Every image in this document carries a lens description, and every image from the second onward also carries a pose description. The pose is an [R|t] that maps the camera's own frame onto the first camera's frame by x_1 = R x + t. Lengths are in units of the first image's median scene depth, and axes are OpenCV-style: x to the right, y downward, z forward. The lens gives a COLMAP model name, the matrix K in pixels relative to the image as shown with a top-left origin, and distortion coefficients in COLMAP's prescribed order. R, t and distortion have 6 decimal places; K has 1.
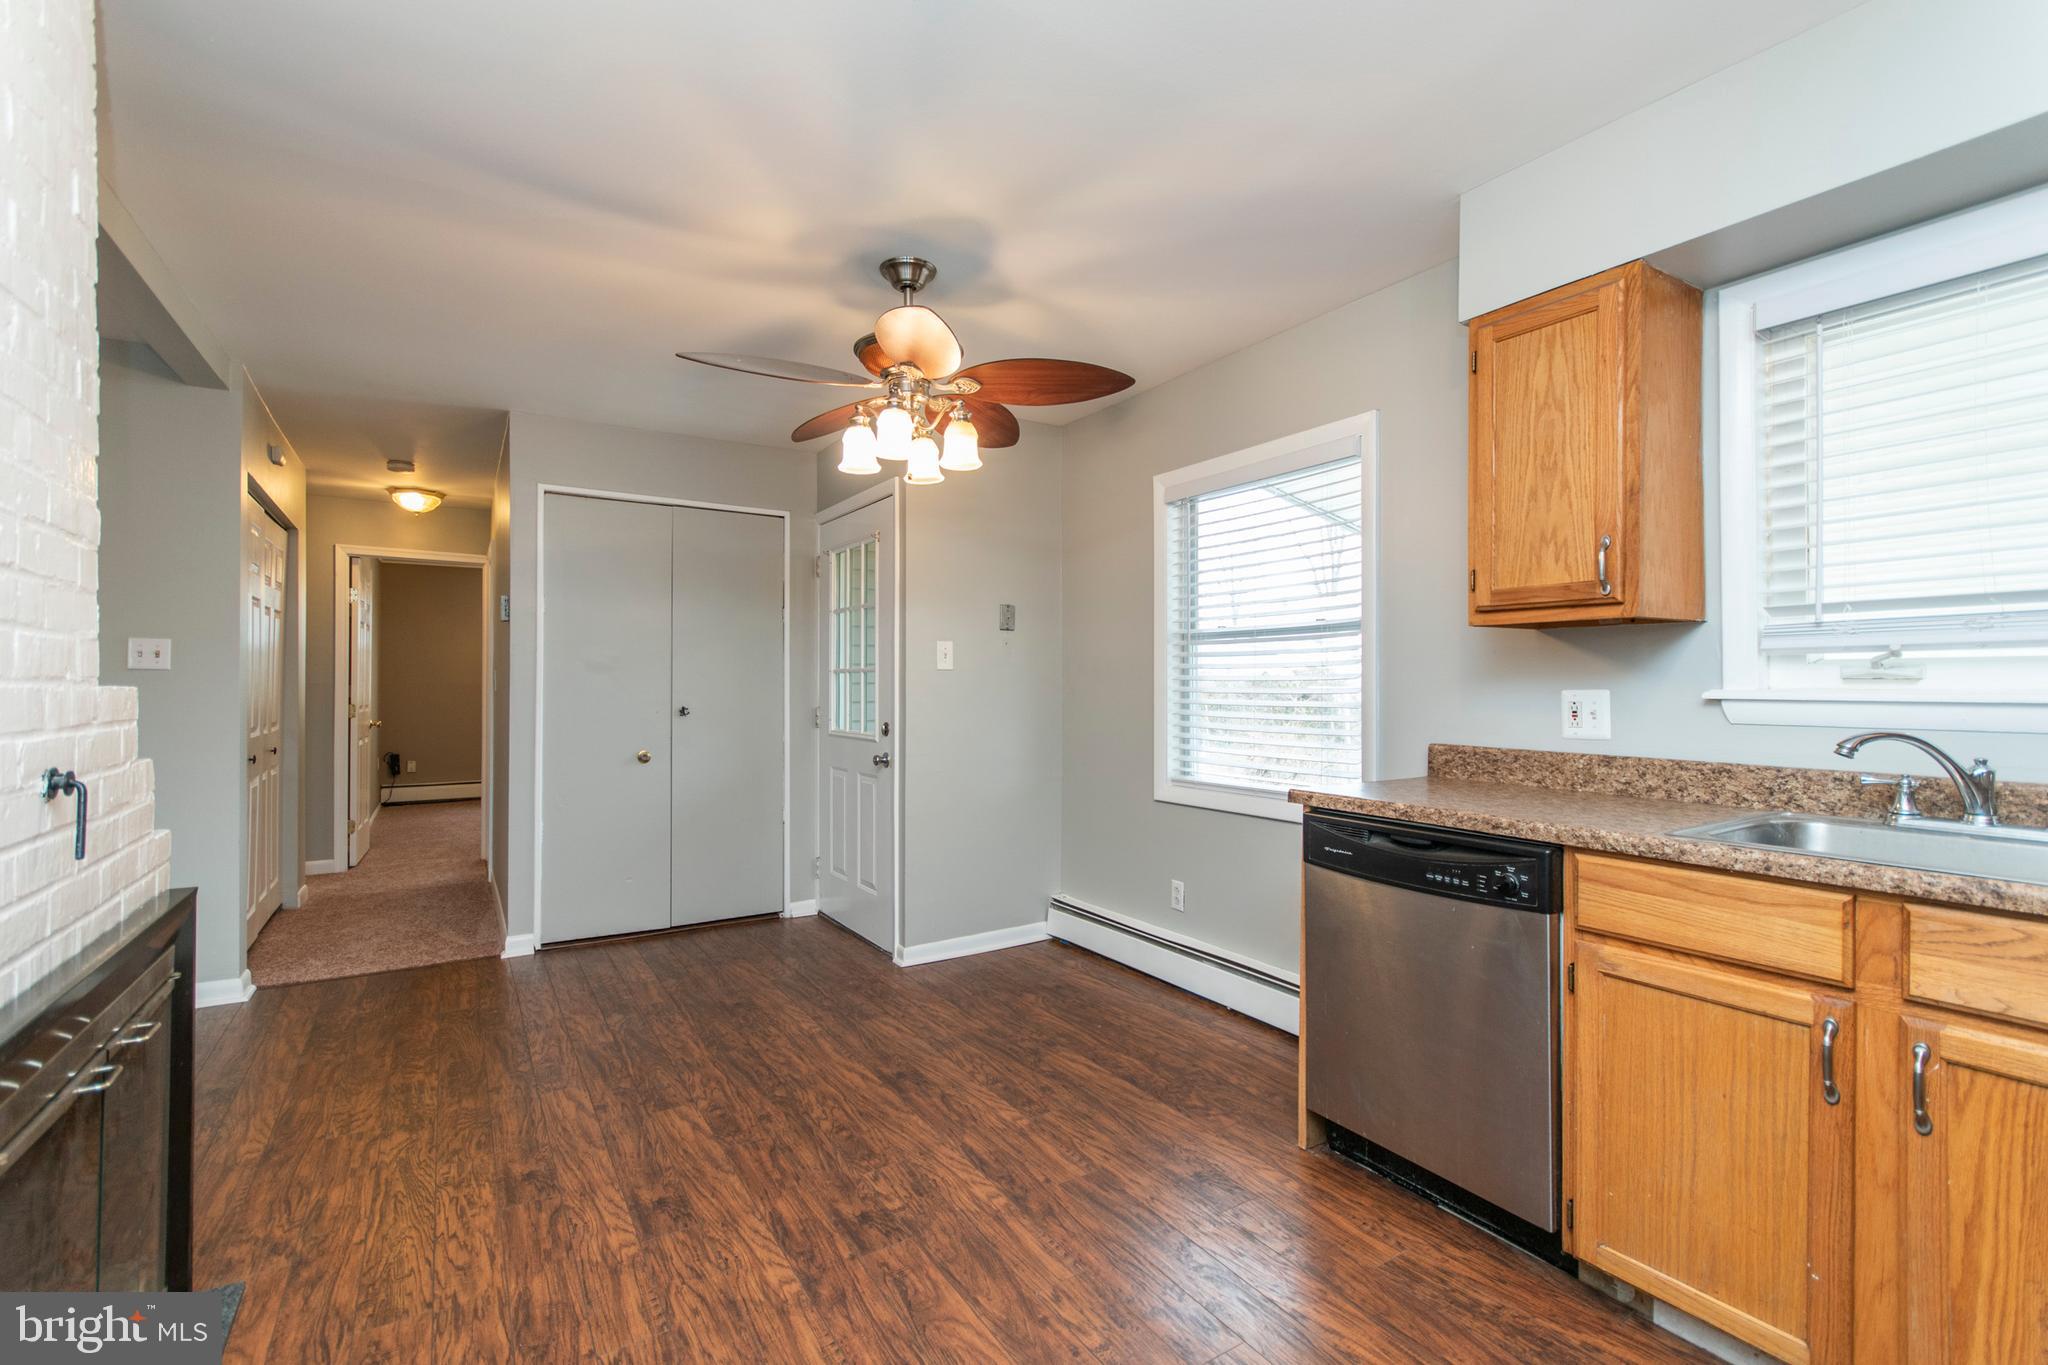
lens RADIAL K [[903.0, 0, 992.4], [0, 903.0, 682.8], [0, 0, 1]] dist [0.006335, -0.002343]
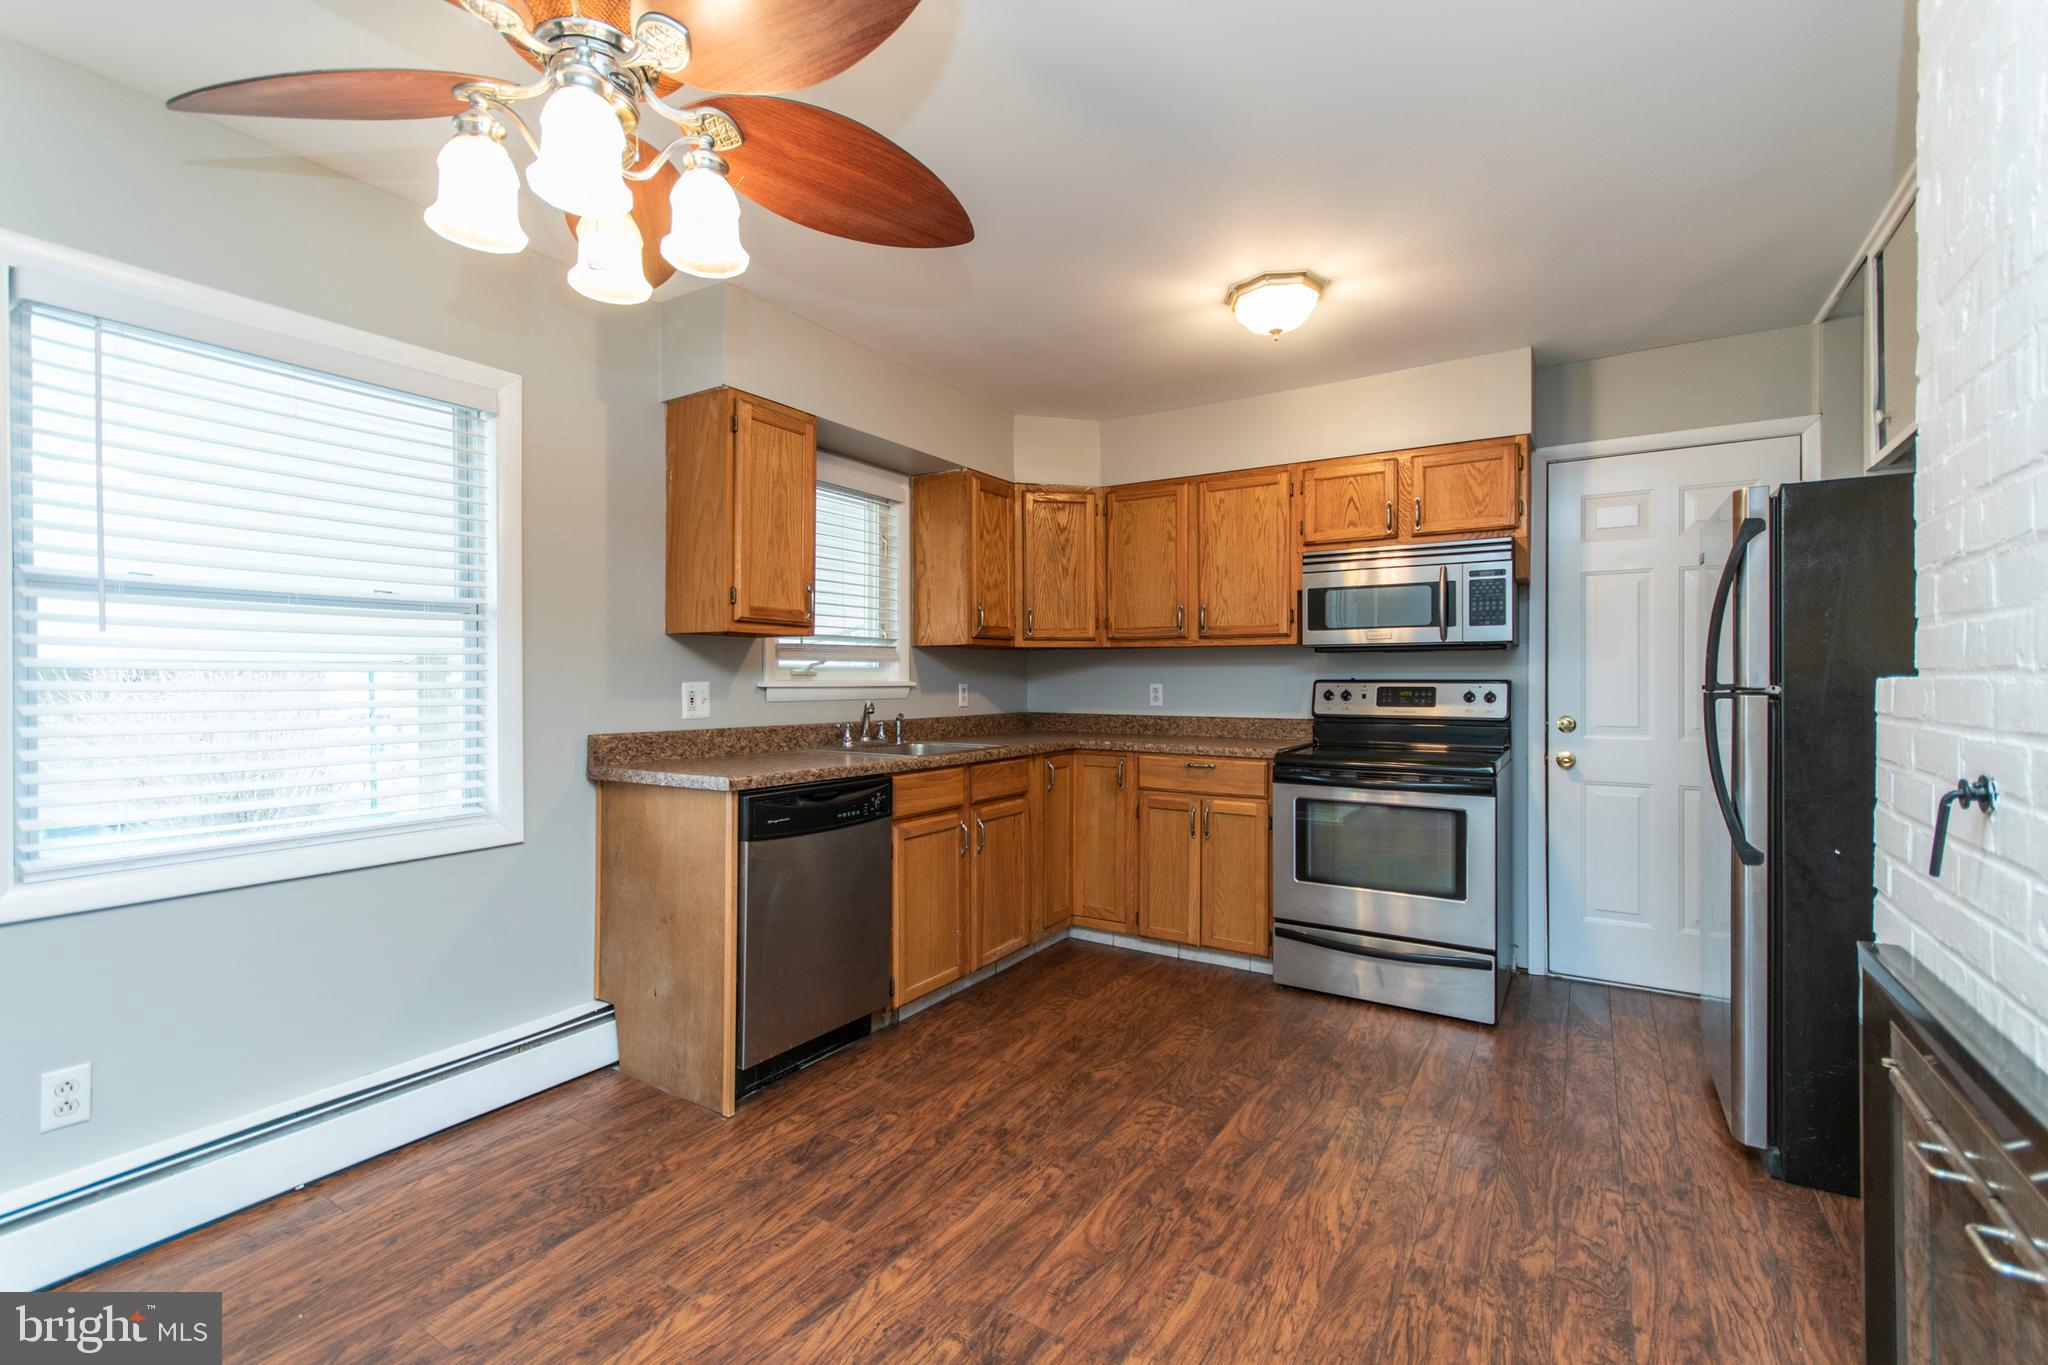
lens RADIAL K [[903.0, 0, 1015.9], [0, 903.0, 681.3], [0, 0, 1]] dist [0.006335, -0.002343]
pose [[-0.451481, -0.000838, 0.892280, -0.867757], [-0.002661, 0.999996, -0.000408, 0.007159], [-0.892277, -0.002559, -0.451482, 1.369063]]
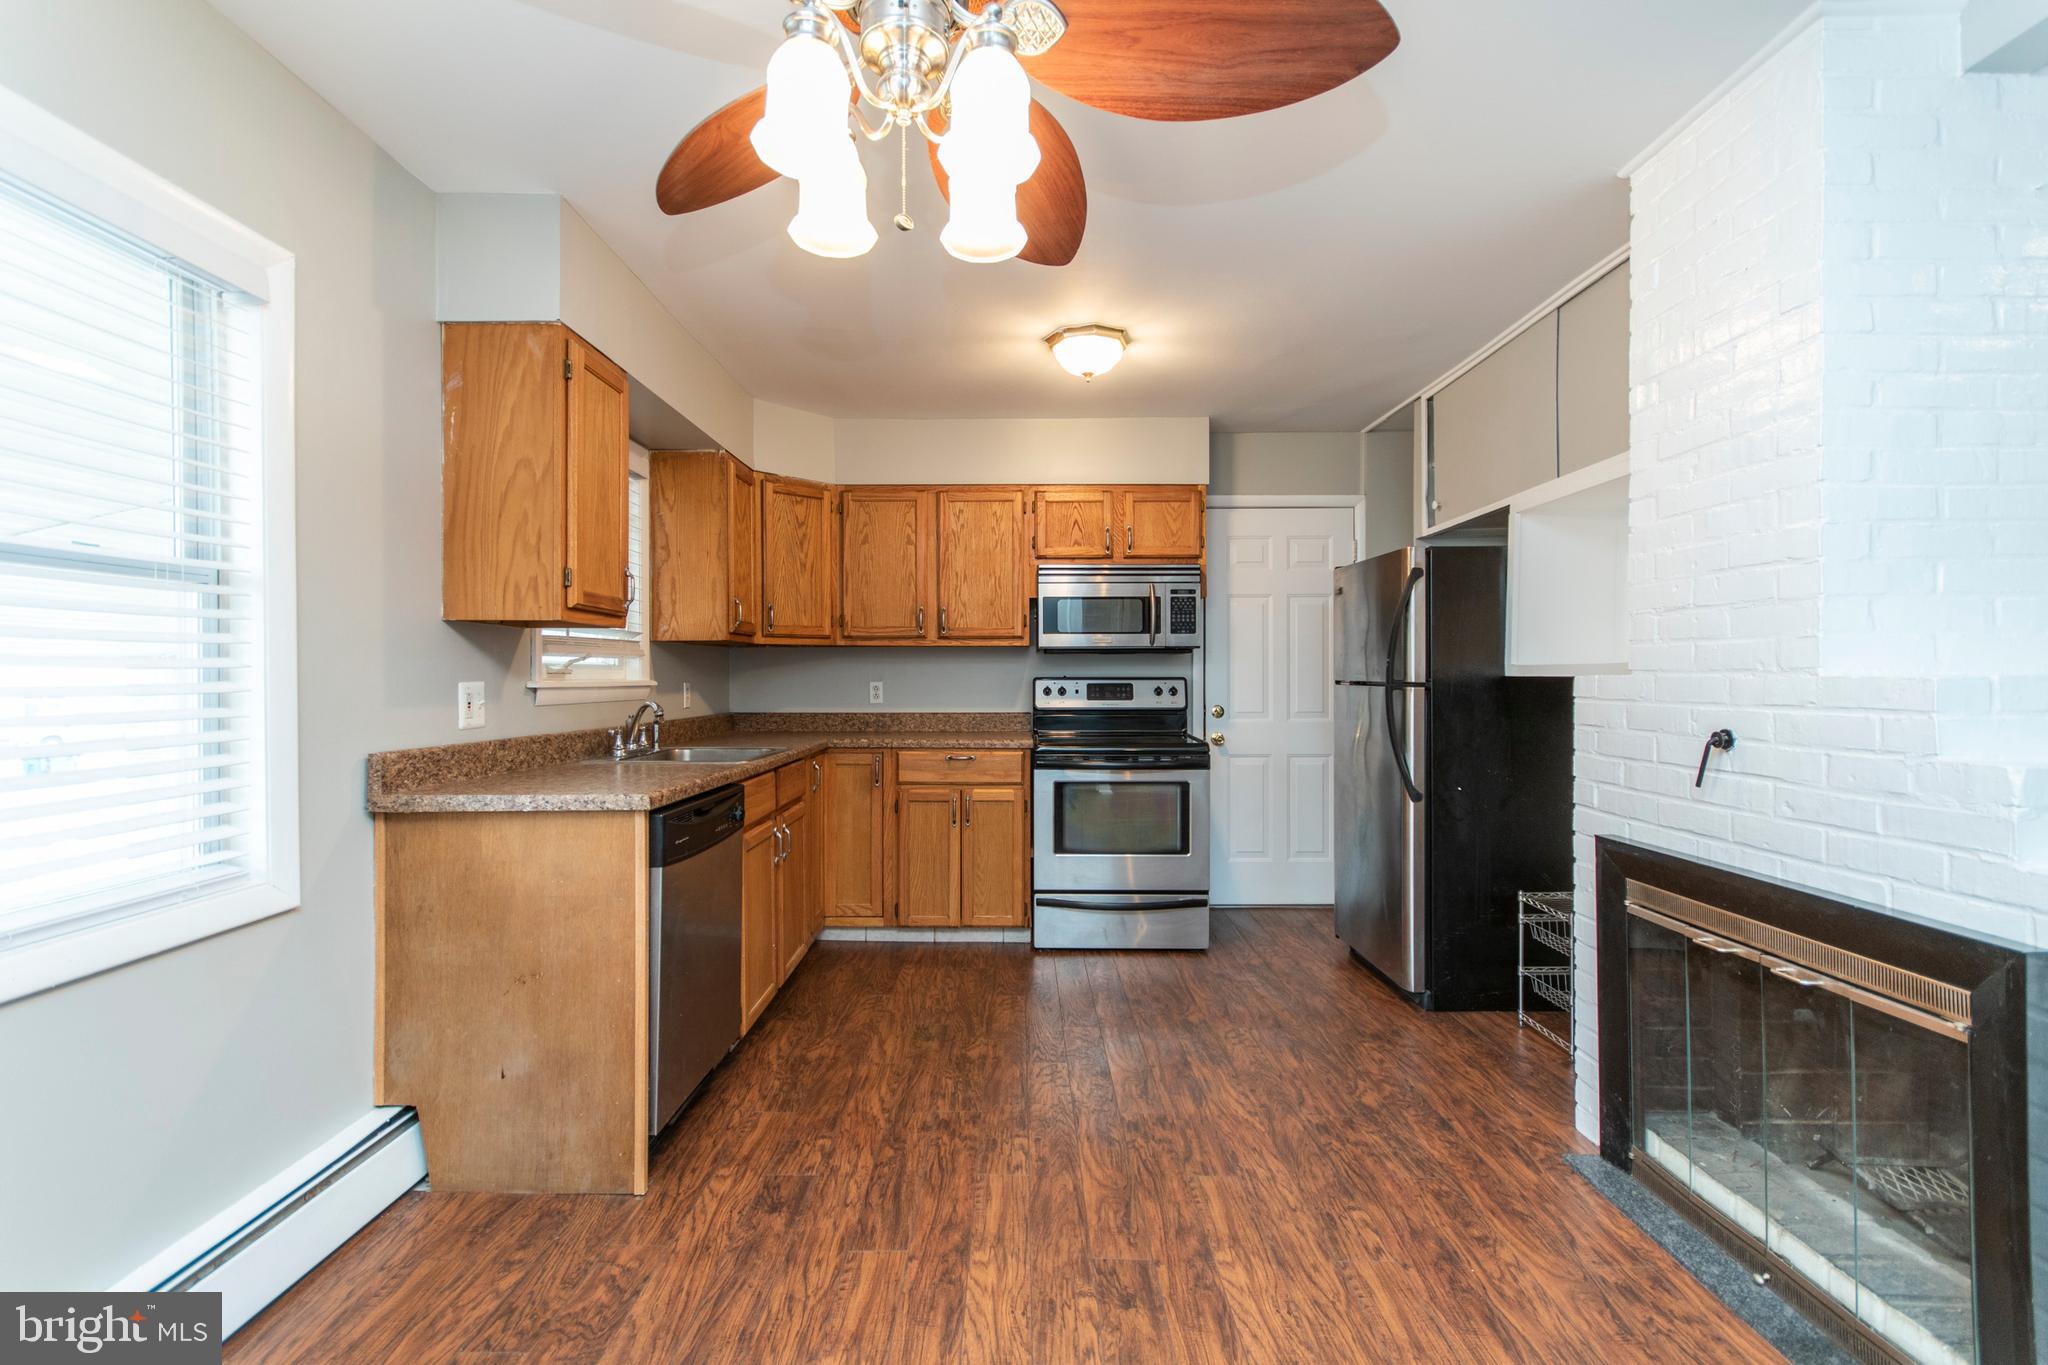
lens RADIAL K [[903.0, 0, 1022.6], [0, 903.0, 676.5], [0, 0, 1]] dist [0.006335, -0.002343]
pose [[-0.860640, 0.003659, 0.509201, -0.505674], [0.001630, 0.999989, -0.004430, 0.008704], [-0.509211, -0.002983, -0.860636, 1.833885]]
